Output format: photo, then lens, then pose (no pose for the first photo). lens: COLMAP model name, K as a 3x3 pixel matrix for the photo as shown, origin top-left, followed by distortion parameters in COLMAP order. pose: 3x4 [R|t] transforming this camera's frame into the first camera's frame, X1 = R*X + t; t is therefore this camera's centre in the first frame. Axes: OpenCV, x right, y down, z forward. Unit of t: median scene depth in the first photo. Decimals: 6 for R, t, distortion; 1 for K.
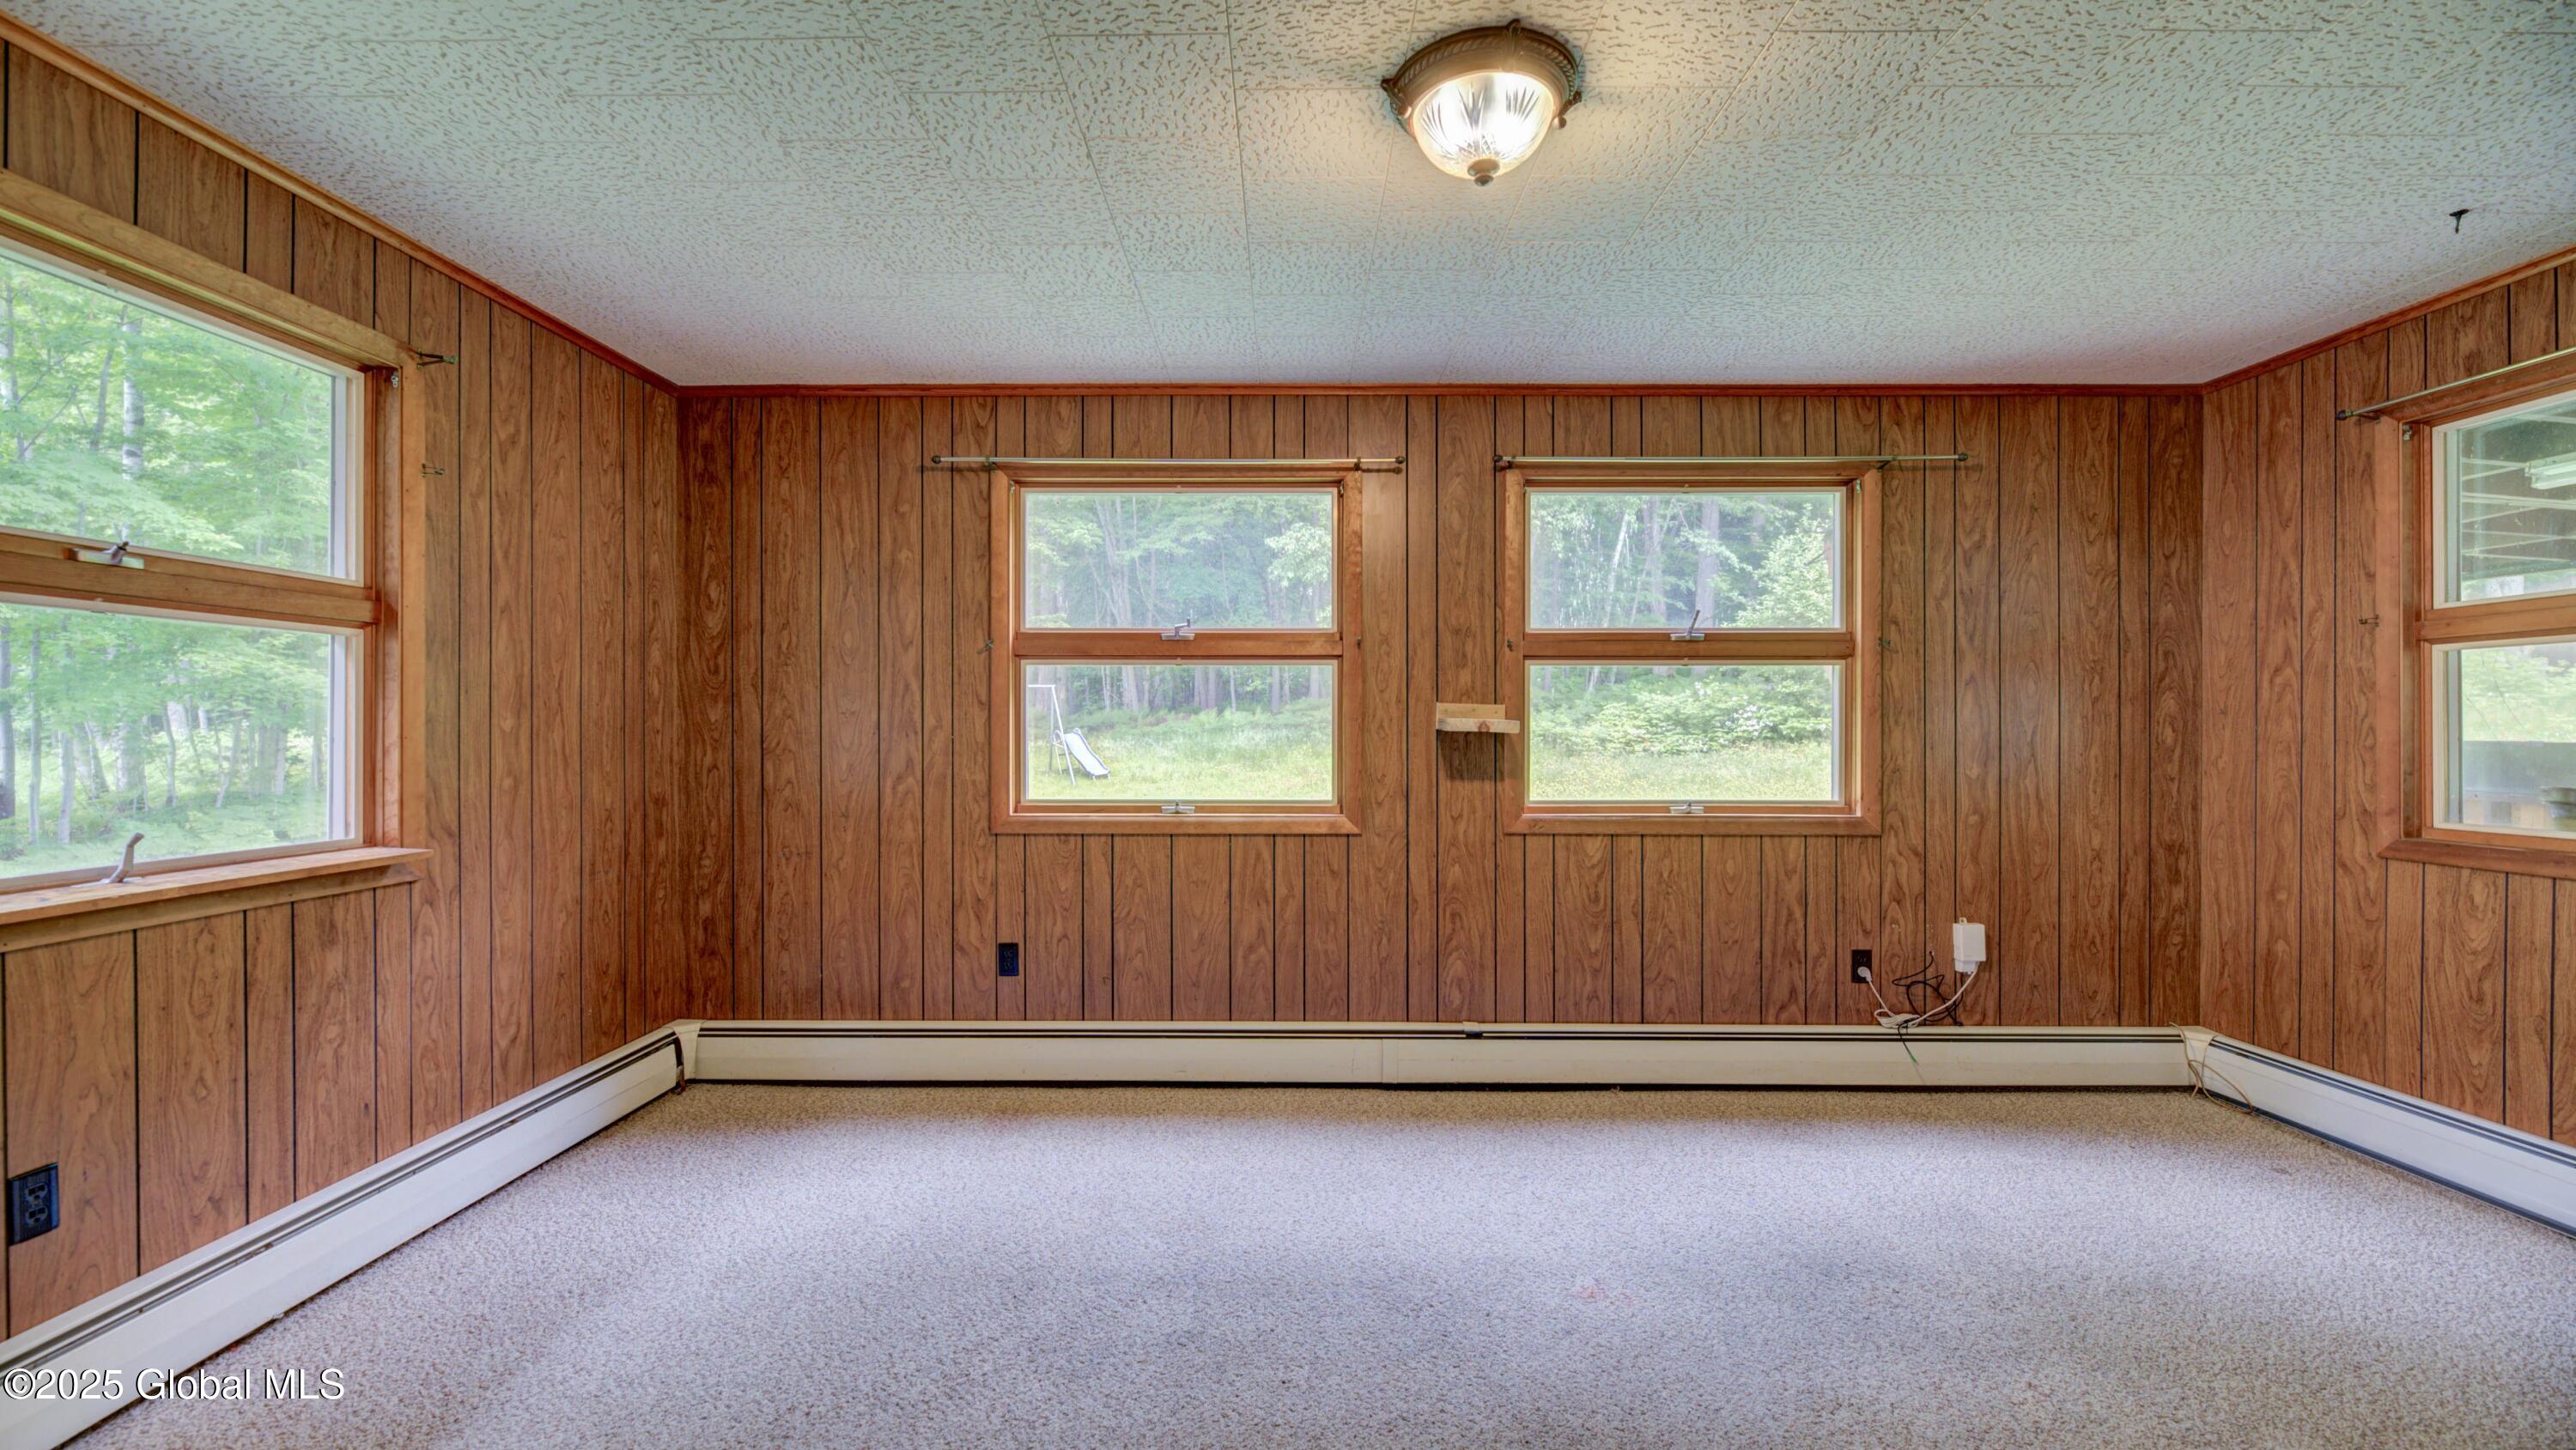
lens RADIAL K [[1037.2, 0, 1288.0], [0, 1037.2, 725.0], [0, 0, 1]] dist [0.000359, 0.000072]
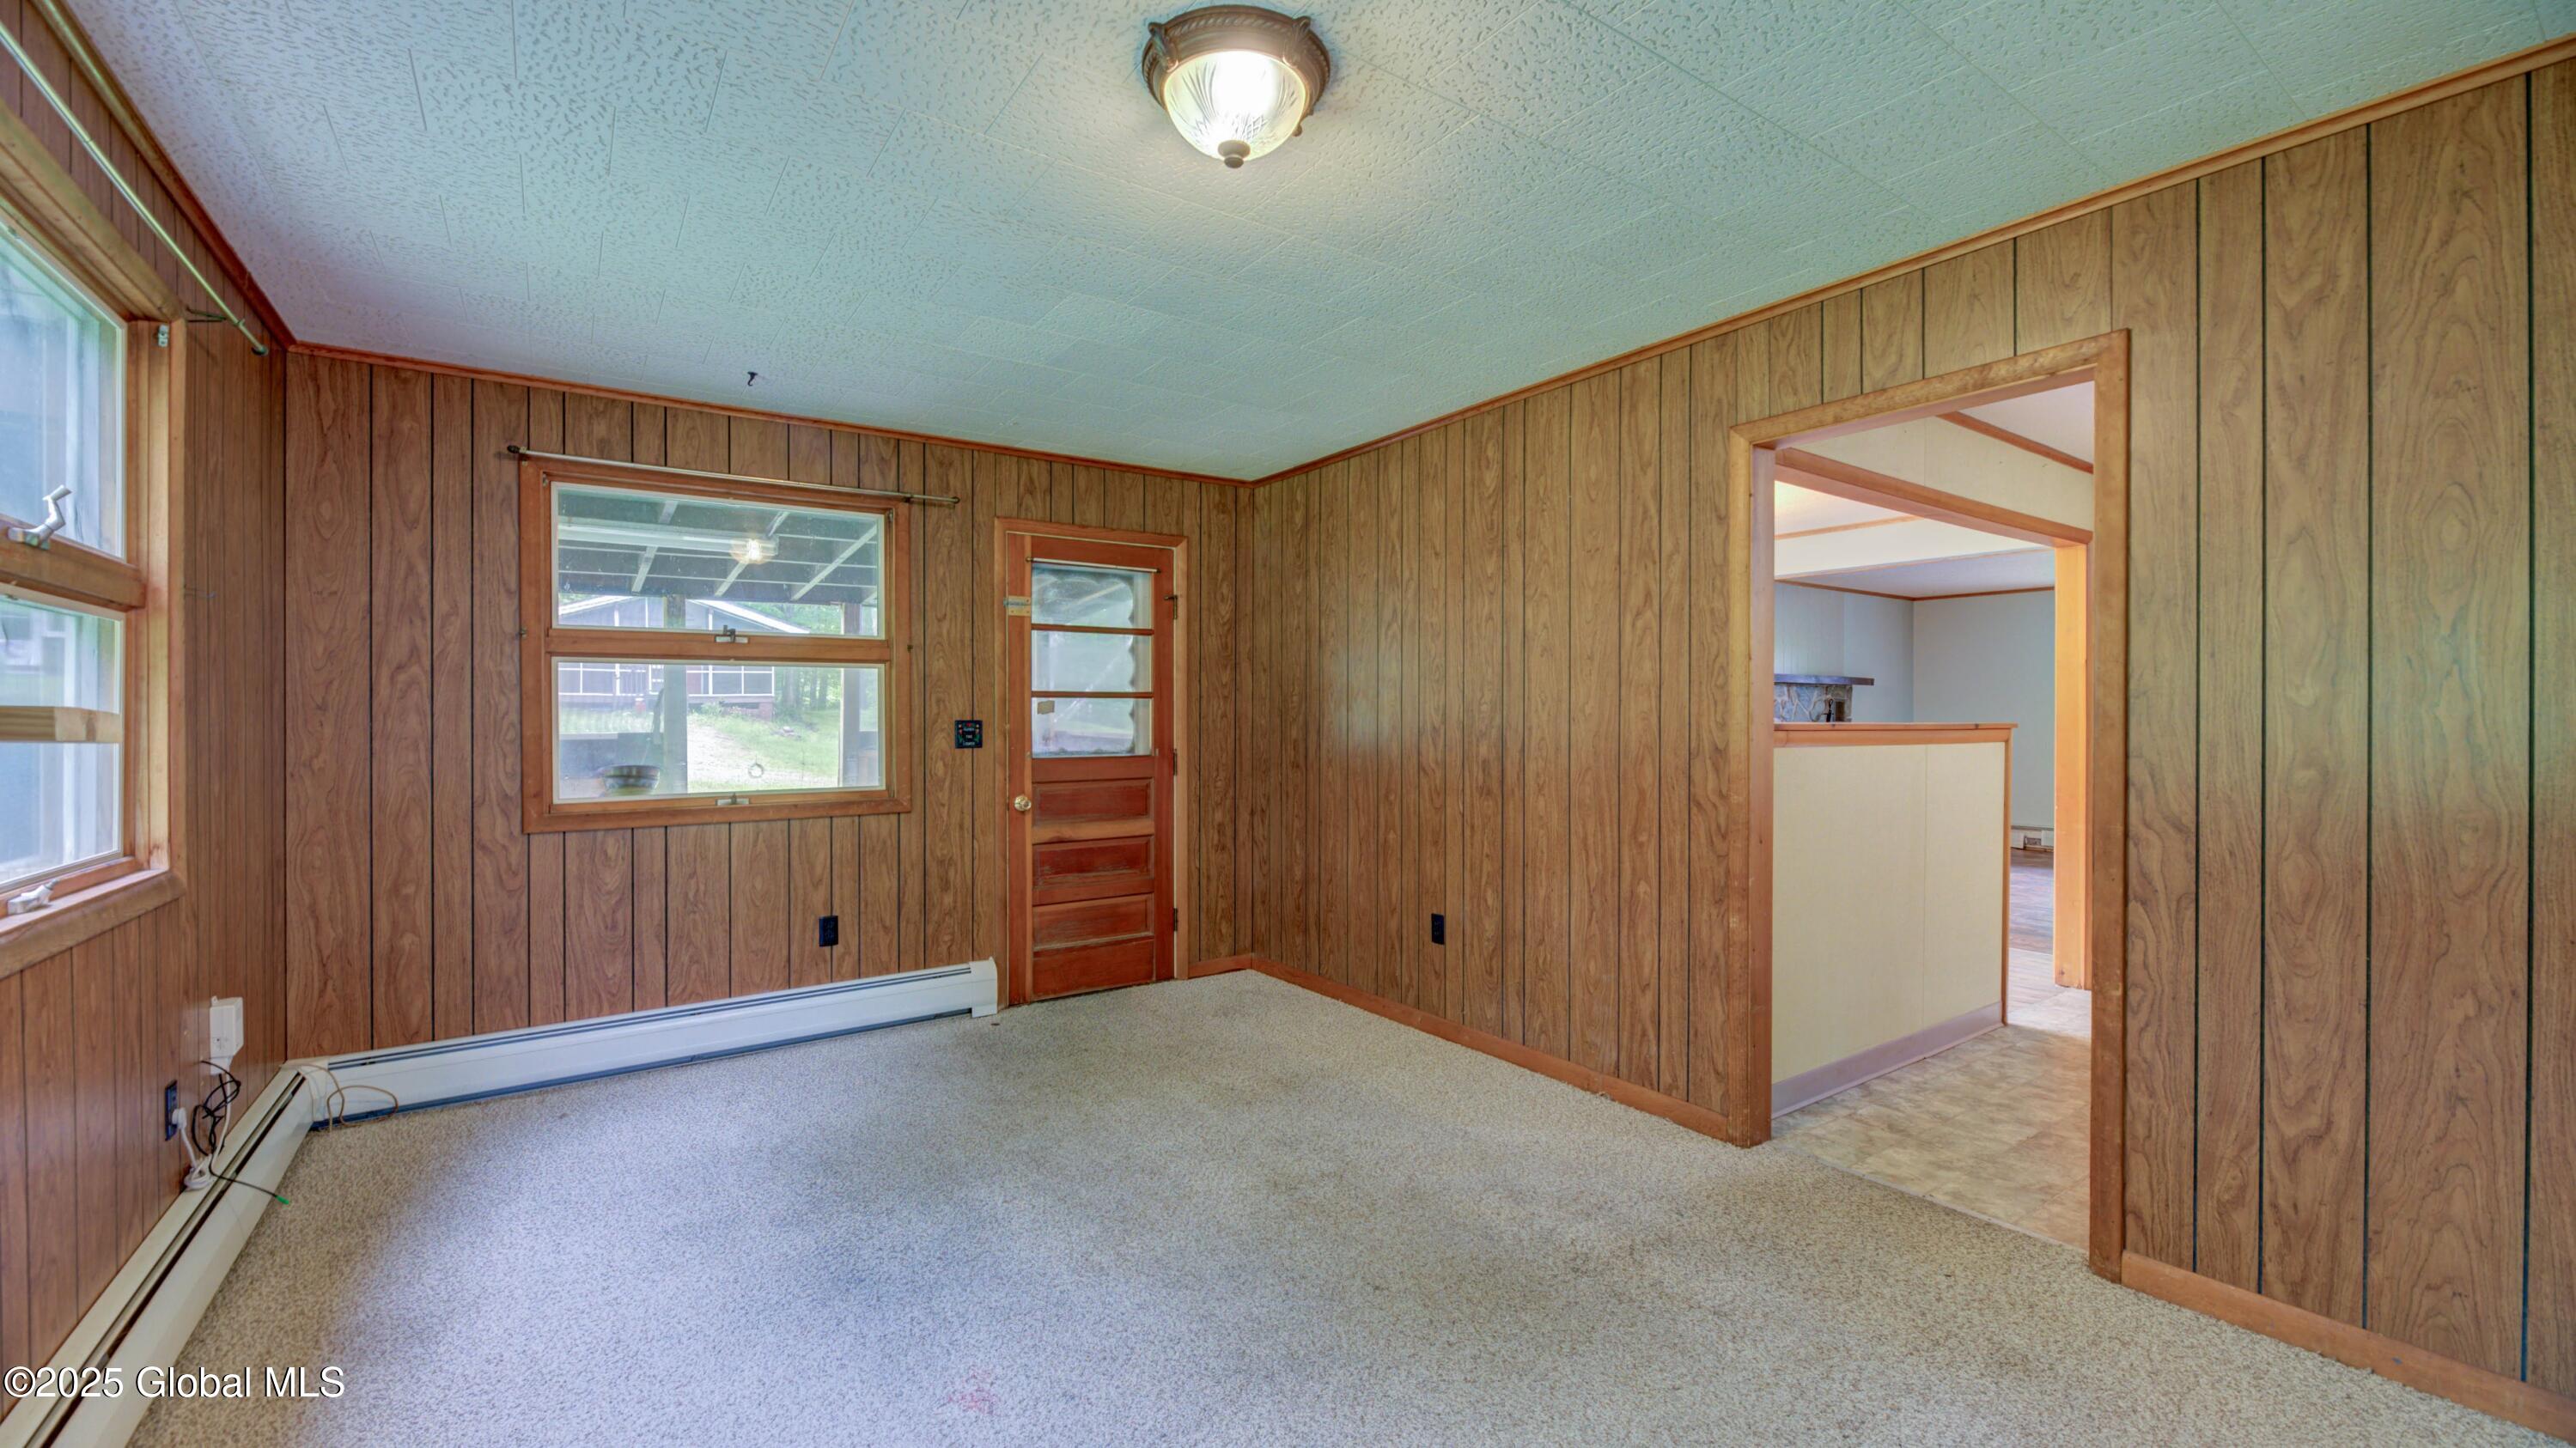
lens RADIAL K [[1037.3, 0, 1288.0], [0, 1037.3, 724.0], [0, 0, 1]] dist [0.000359, 0.000072]
pose [[-0.579899, -0.002901, 0.814683, -0.418736], [-0.000336, 0.999994, 0.003322, -0.001460], [-0.814688, 0.001653, -0.579897, 1.004716]]
